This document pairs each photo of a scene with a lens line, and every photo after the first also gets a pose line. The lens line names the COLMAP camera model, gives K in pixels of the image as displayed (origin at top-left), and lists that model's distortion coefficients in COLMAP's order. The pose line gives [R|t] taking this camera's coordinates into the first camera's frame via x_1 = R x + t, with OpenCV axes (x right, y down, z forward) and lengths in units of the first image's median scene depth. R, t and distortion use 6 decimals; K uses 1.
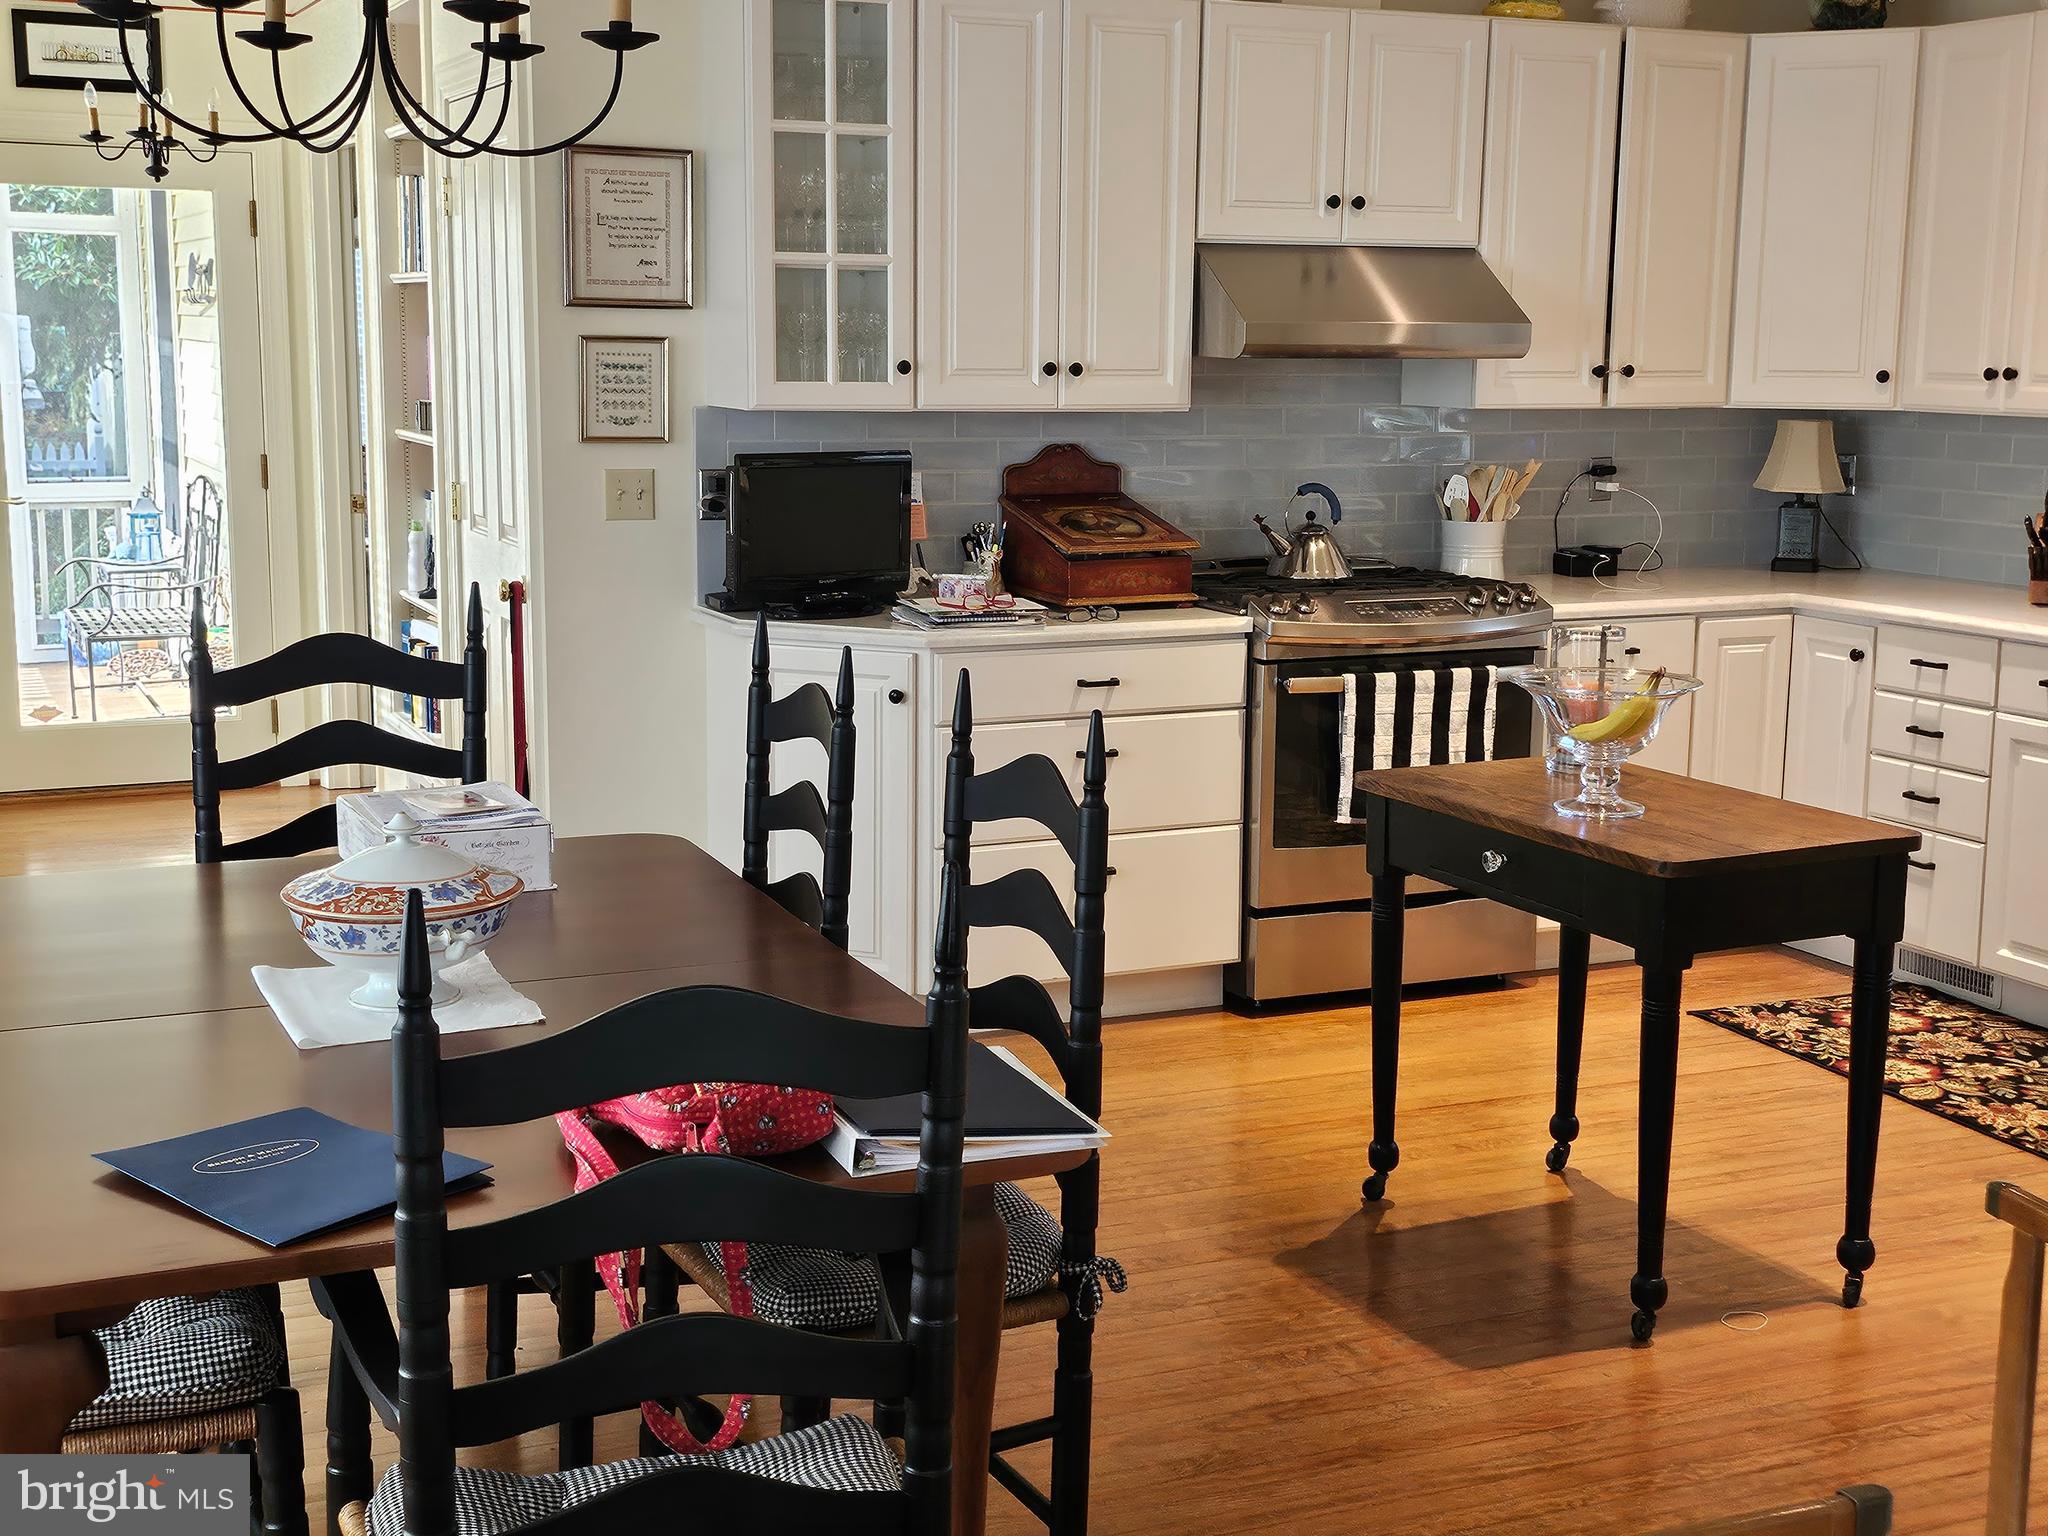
lens RADIAL K [[2564.8, 0, 1022.3], [0, 2564.8, 768.0], [0, 0, 1]] dist [0.112754, -0.043273]
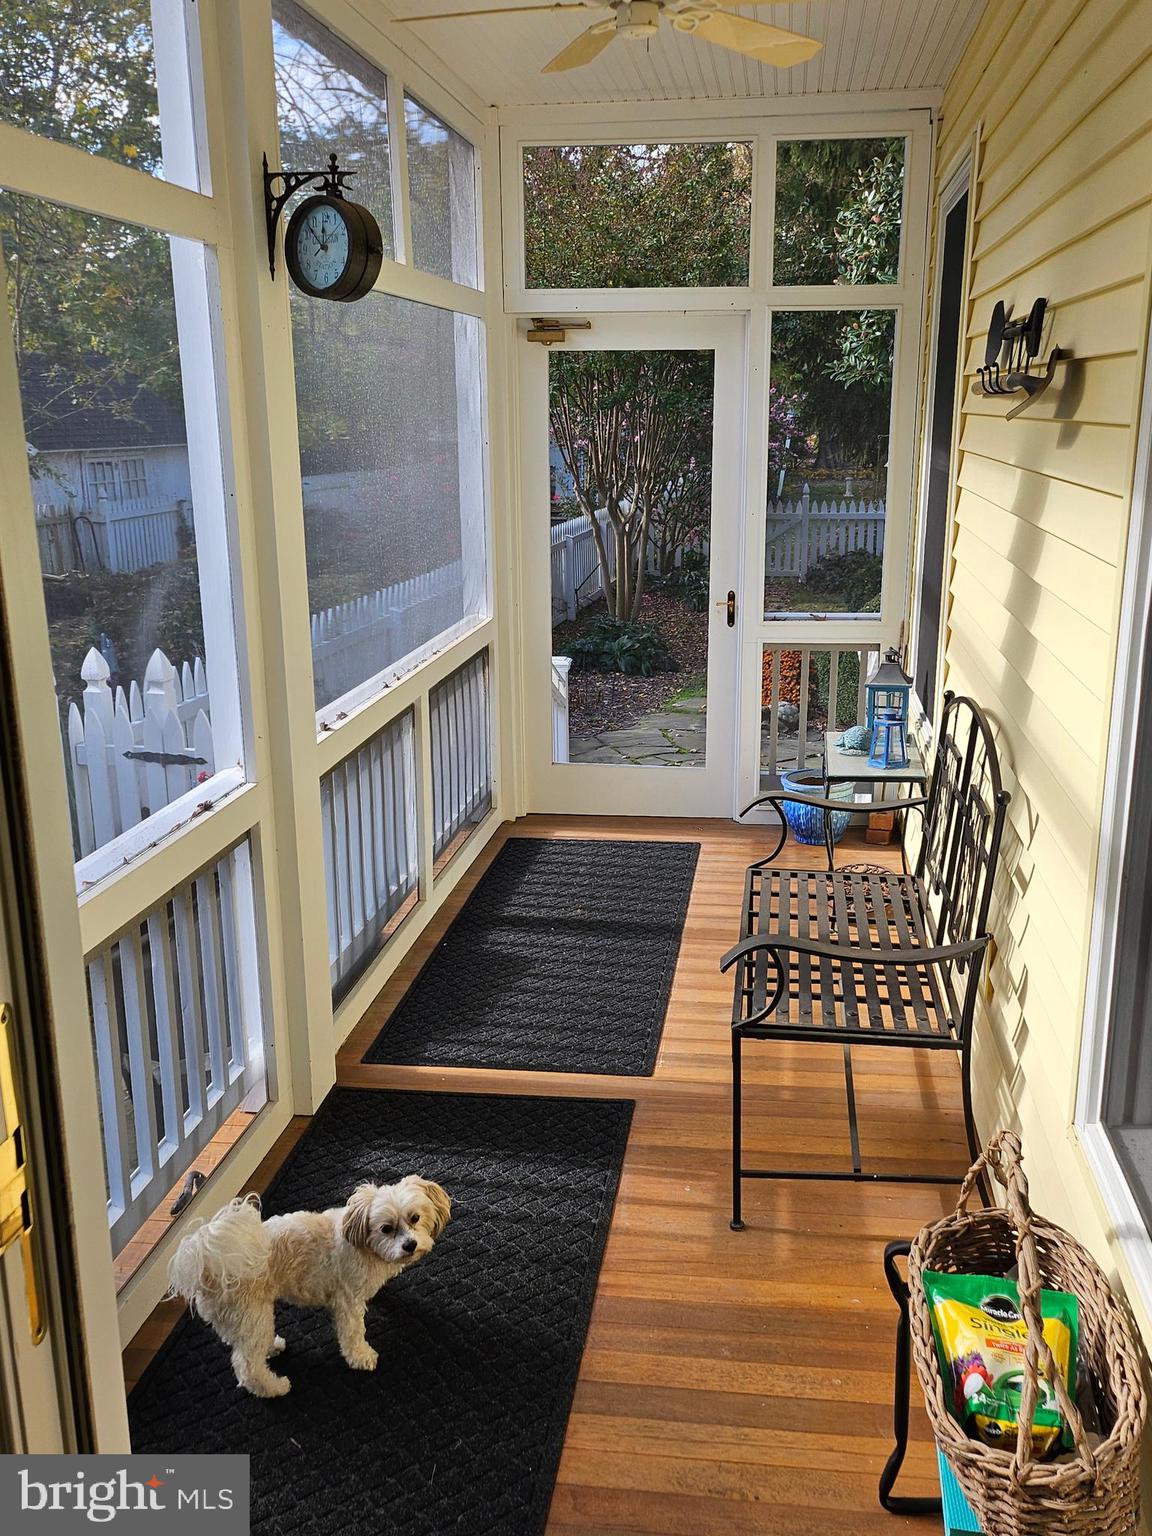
lens RADIAL K [[1366.7, 0, 576.0], [0, 1366.7, 768.0], [0, 0, 1]] dist [0.068391, -0.027255]
pose [[0.839890, 0.113111, -0.530840, -0.214564], [-0.065877, 0.992057, 0.107157, -0.118086], [0.538744, -0.055030, 0.840670, 0.659564]]
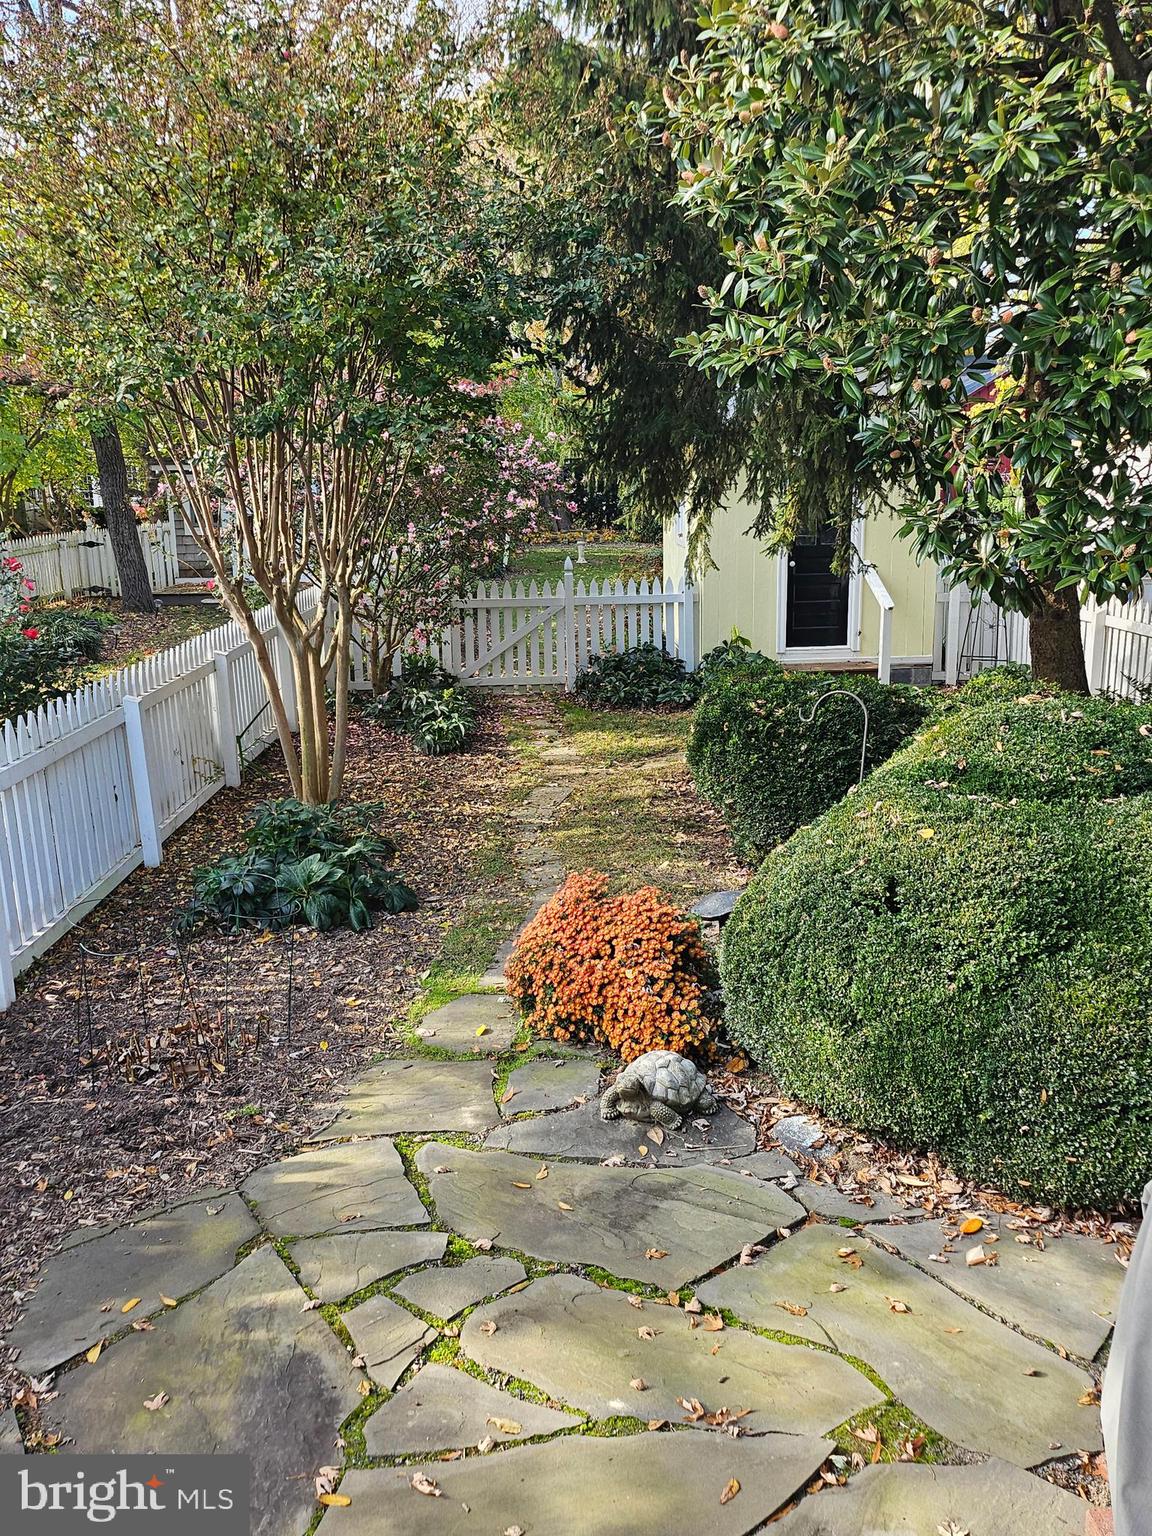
lens RADIAL K [[1293.2, 0, 575.2], [0, 1293.2, 785.0], [0, 0, 1]] dist [0.064668, -0.024787]
pose [[0.937175, 0.048850, -0.345423, -0.485034], [-0.023535, 0.996745, 0.077108, -0.185986], [0.348065, -0.064134, 0.935274, 1.137711]]
